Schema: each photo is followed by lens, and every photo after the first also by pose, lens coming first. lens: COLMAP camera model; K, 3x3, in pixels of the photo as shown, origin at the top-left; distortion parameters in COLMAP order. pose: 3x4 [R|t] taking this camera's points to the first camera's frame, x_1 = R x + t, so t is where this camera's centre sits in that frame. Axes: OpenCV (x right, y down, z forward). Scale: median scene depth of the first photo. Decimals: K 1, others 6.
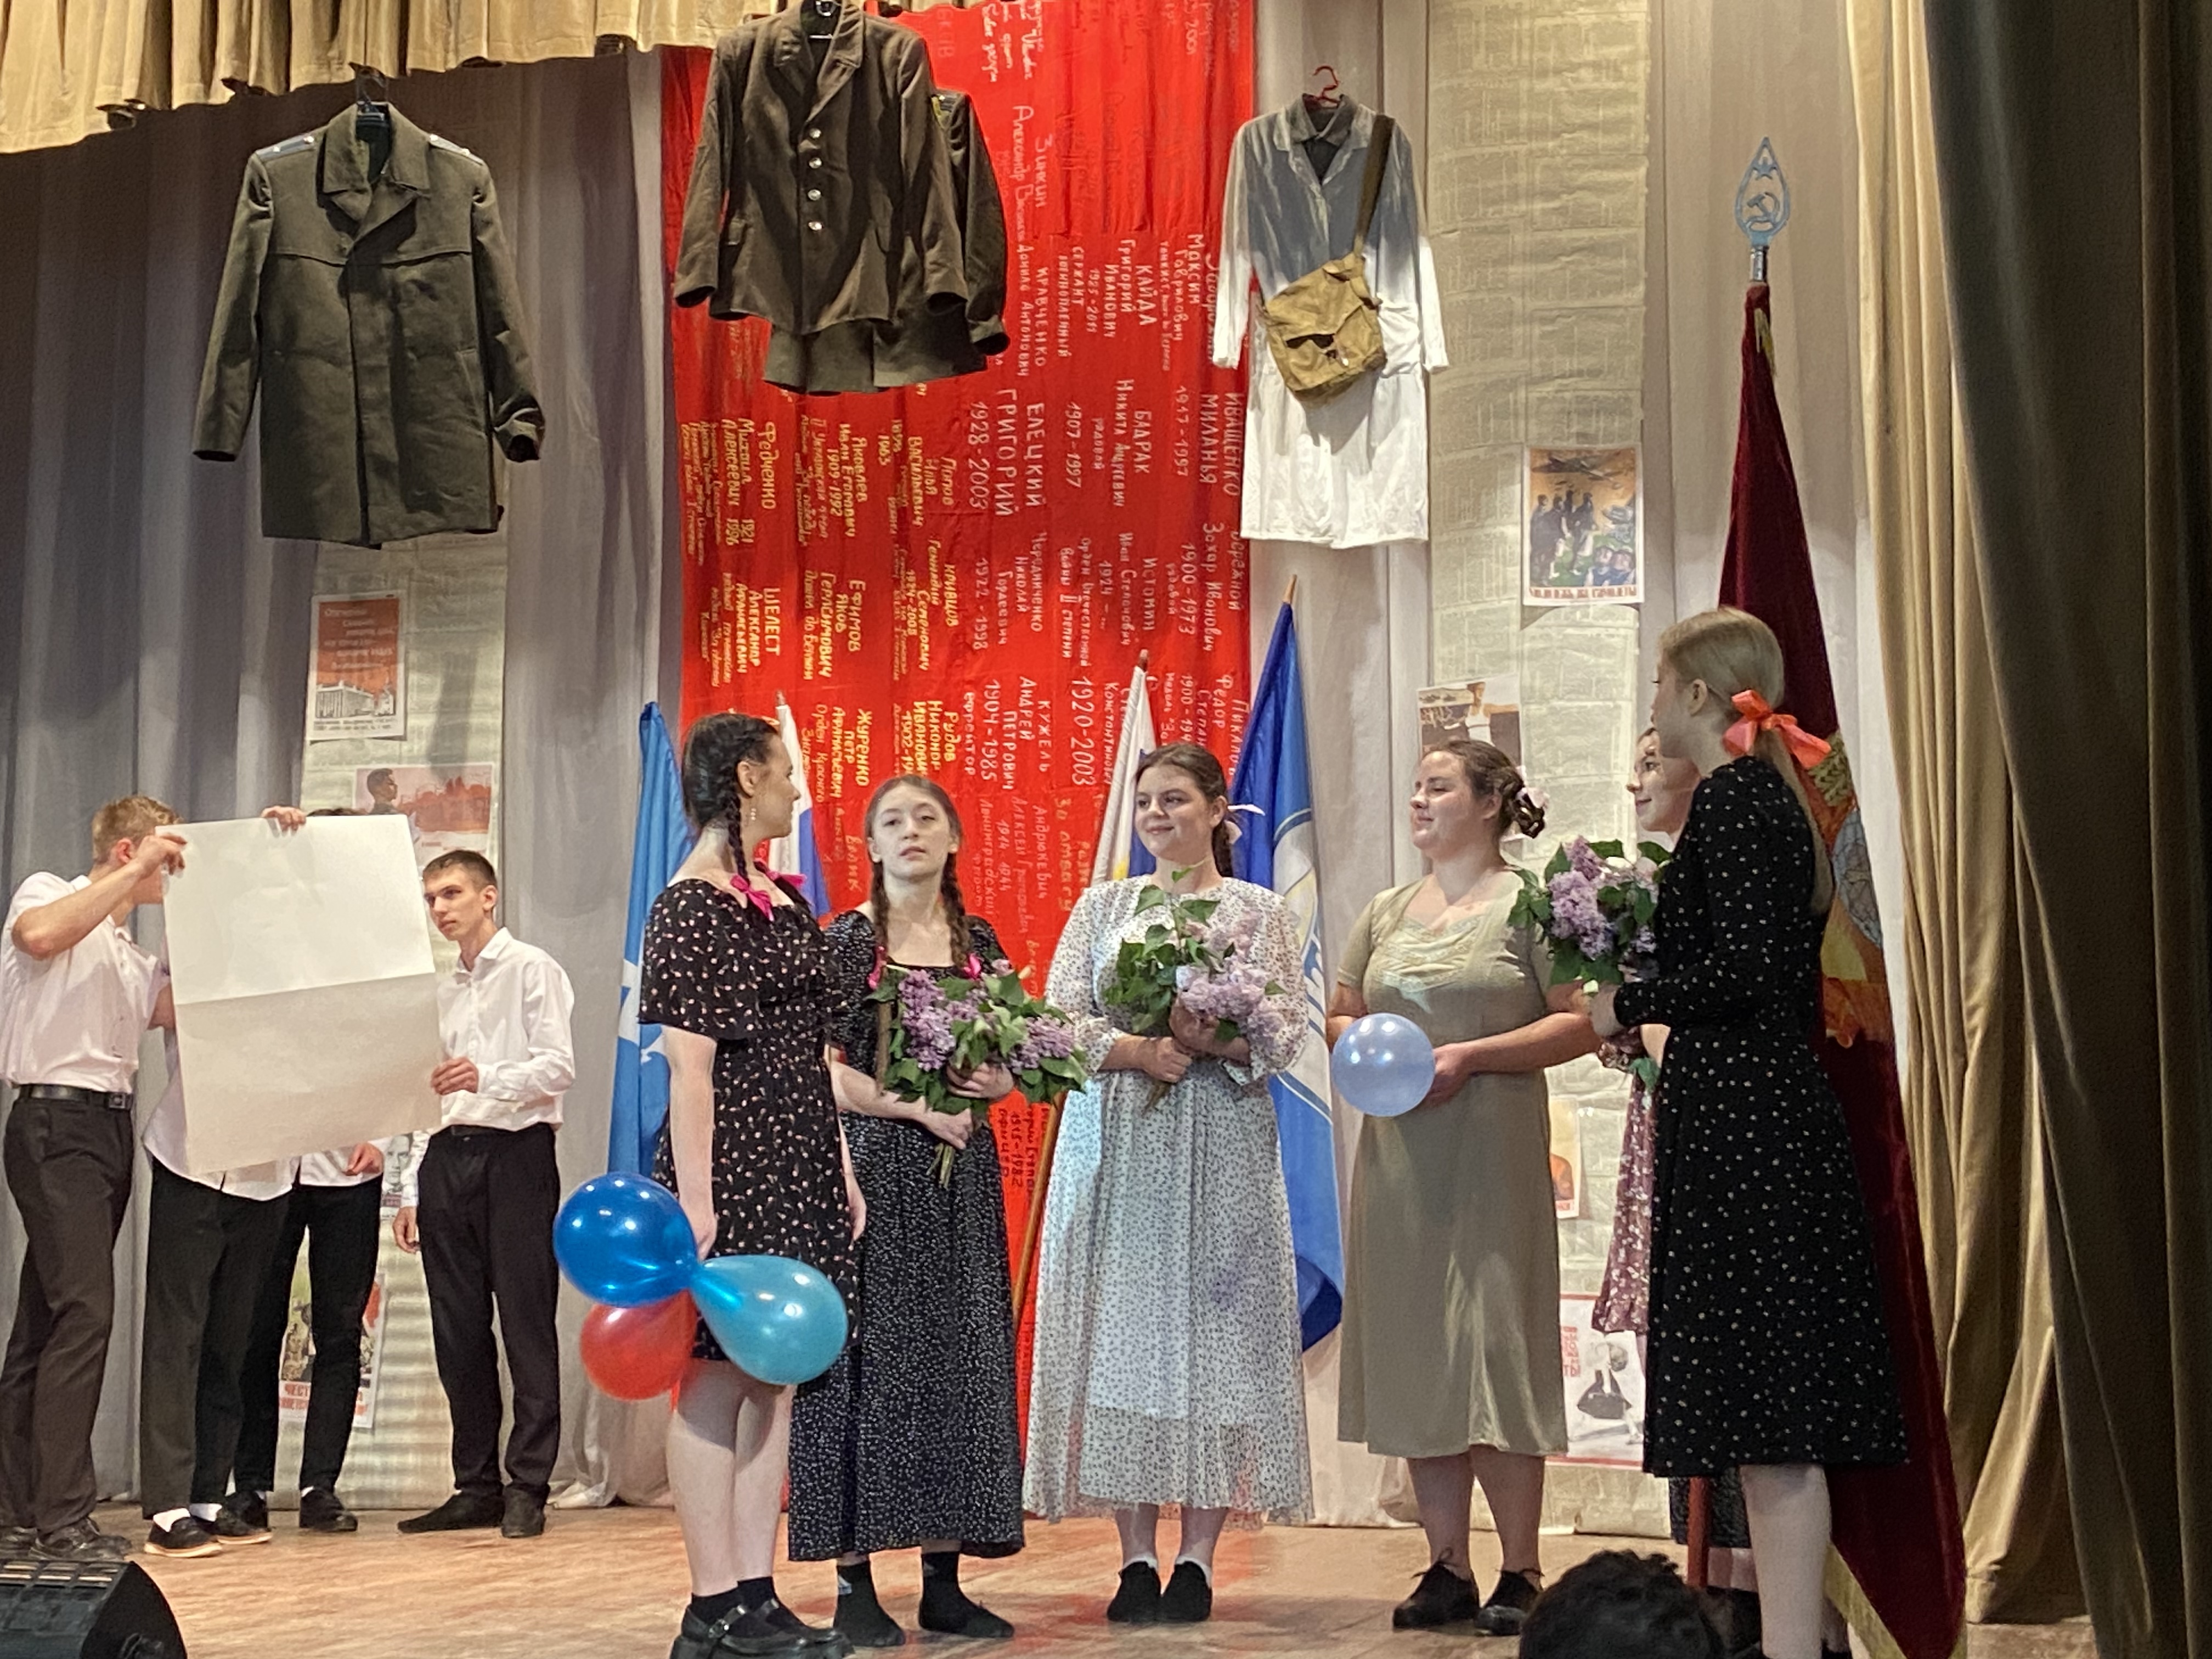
lens RADIAL K [[3448.9, 0, 1106.0], [0, 3448.9, 829.5], [0, 0, 1]] dist [0.026211, -0.015663]
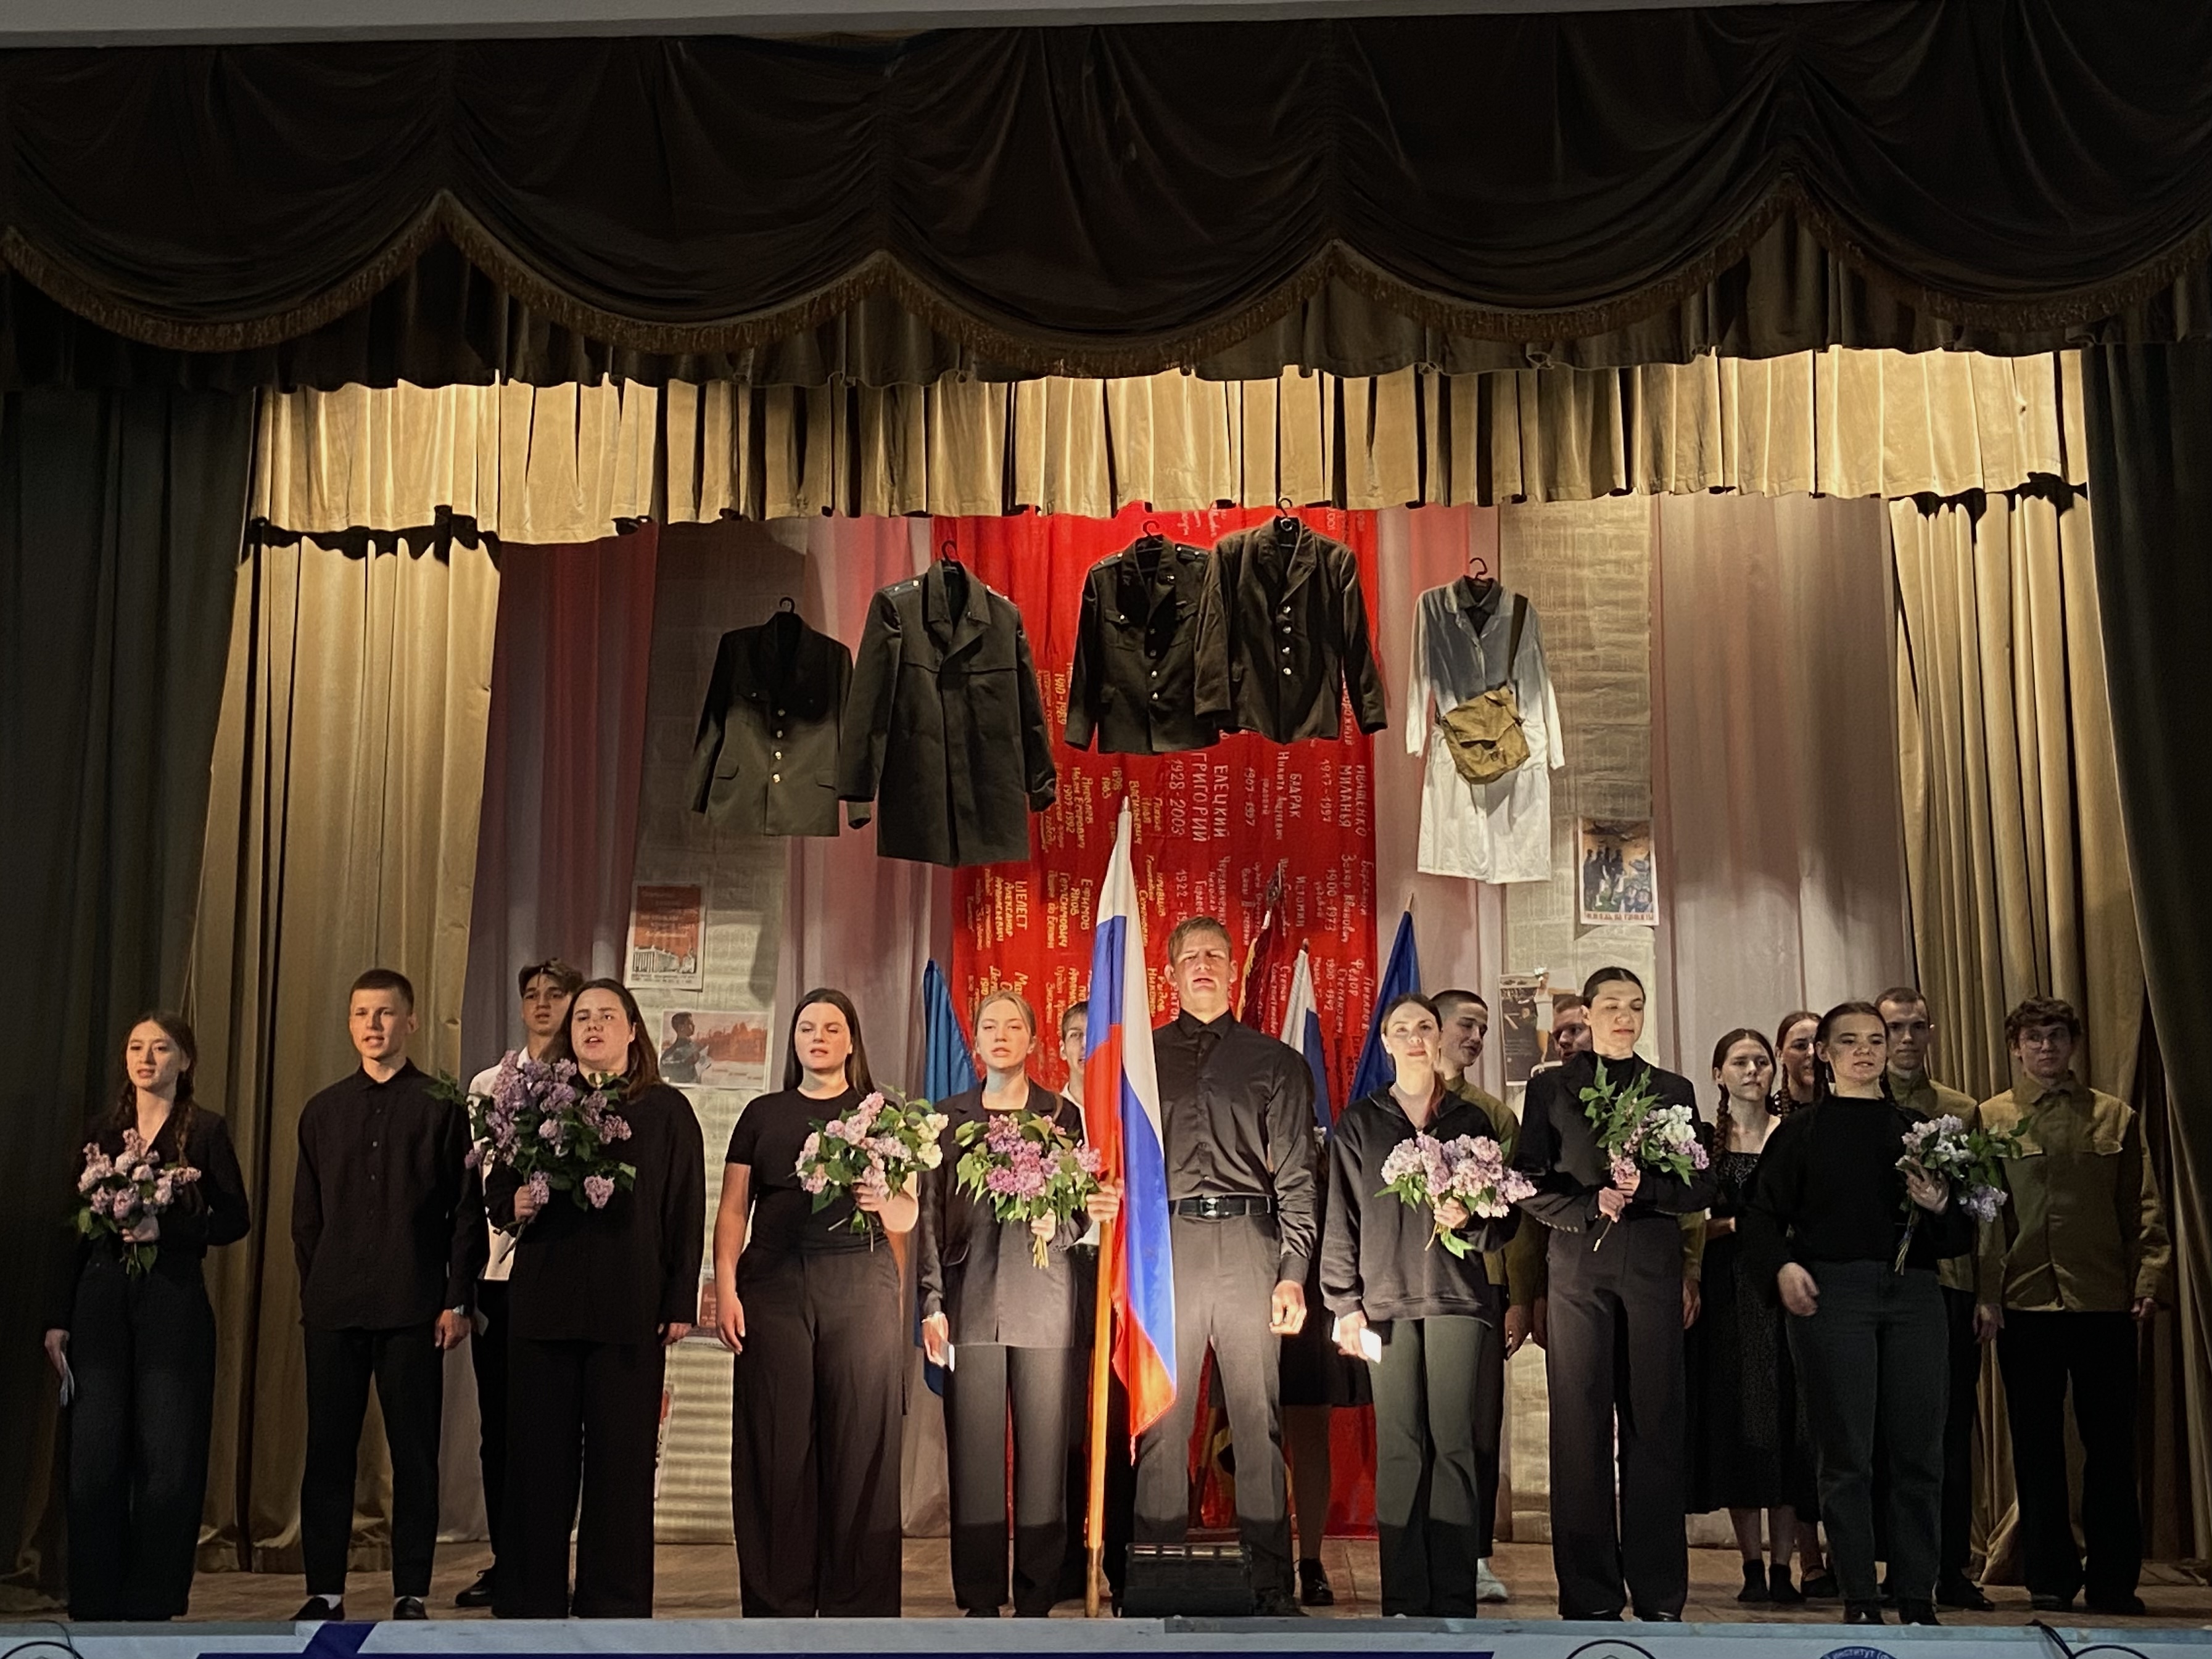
lens RADIAL K [[3004.8, 0, 1012.0], [0, 3004.8, 953.6], [0, 0, 1]] dist [0.014298, 0.030409]
pose [[0.968009, 0.036202, 0.248290, -0.429573], [-0.033406, 0.999322, -0.015466, -0.022829], [-0.248681, 0.006677, 0.968562, -0.196526]]
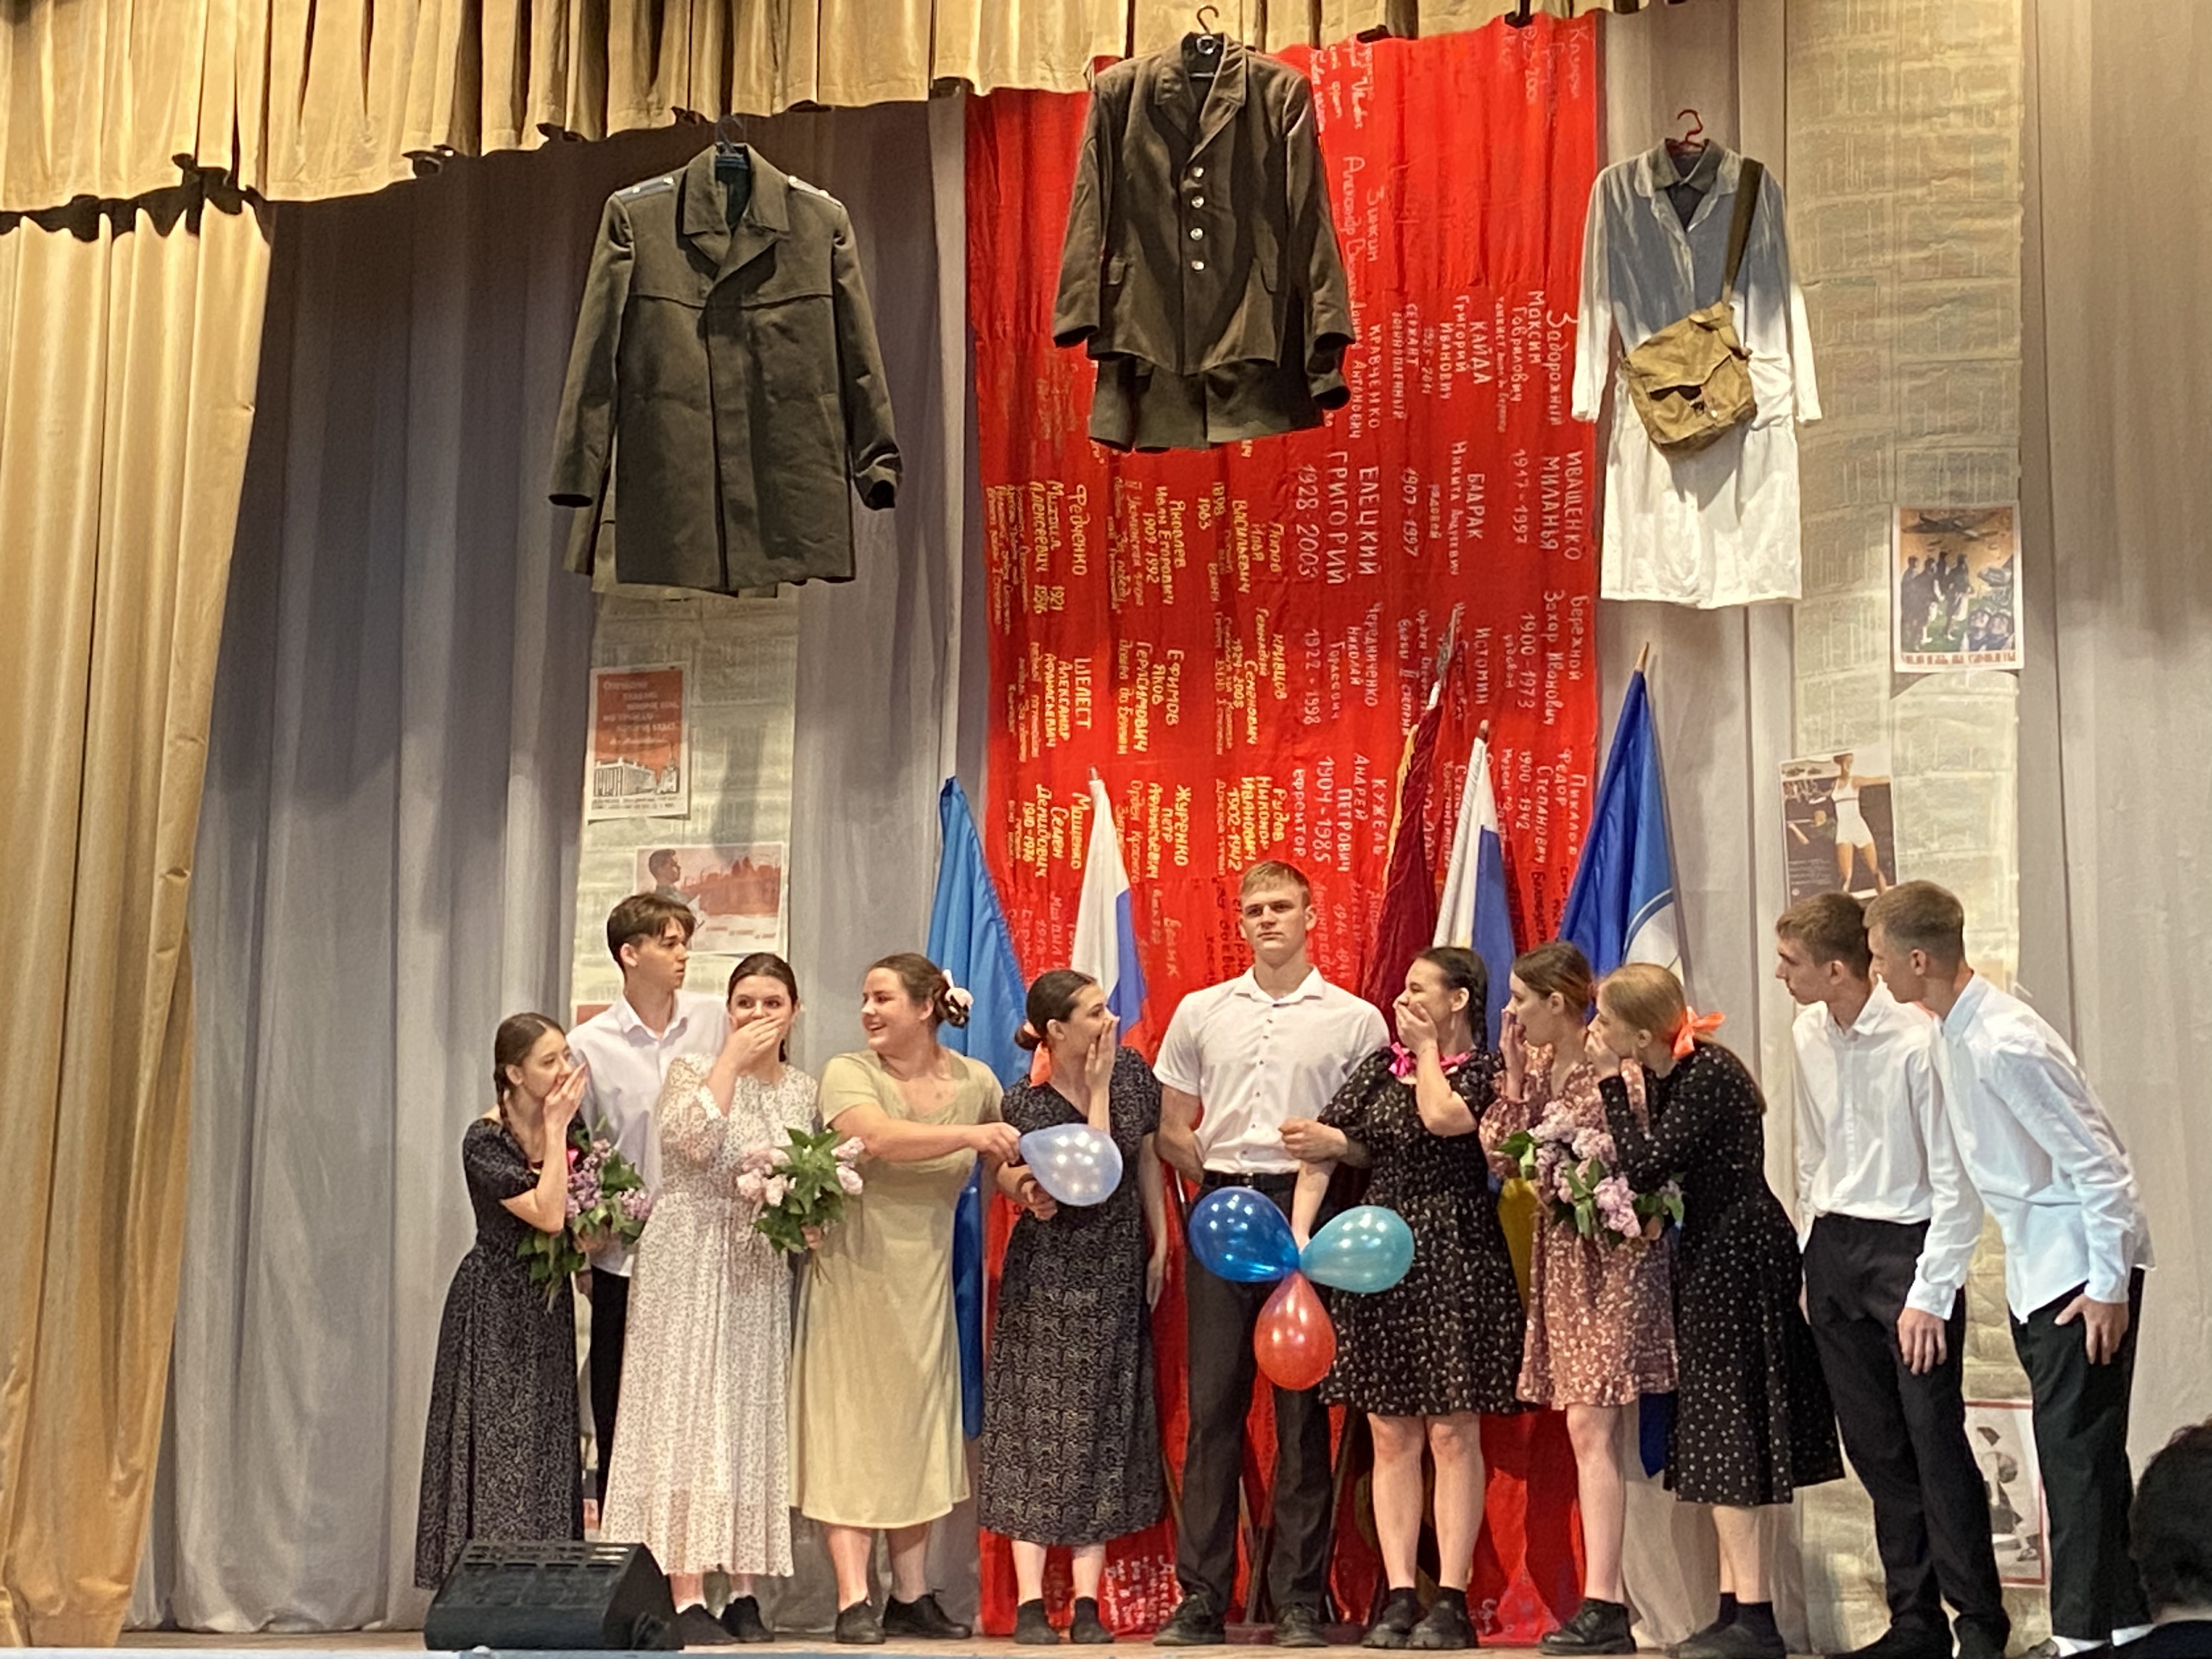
lens RADIAL K [[4032.8, 0, 1106.0], [0, 4032.8, 829.5], [0, 0, 1]] dist [0.008346, 0.426412]
pose [[0.999604, 0.005925, -0.027525, -0.063545], [-0.007354, 0.998613, -0.052129, 0.036938], [0.027178, 0.052310, 0.998261, -0.110168]]
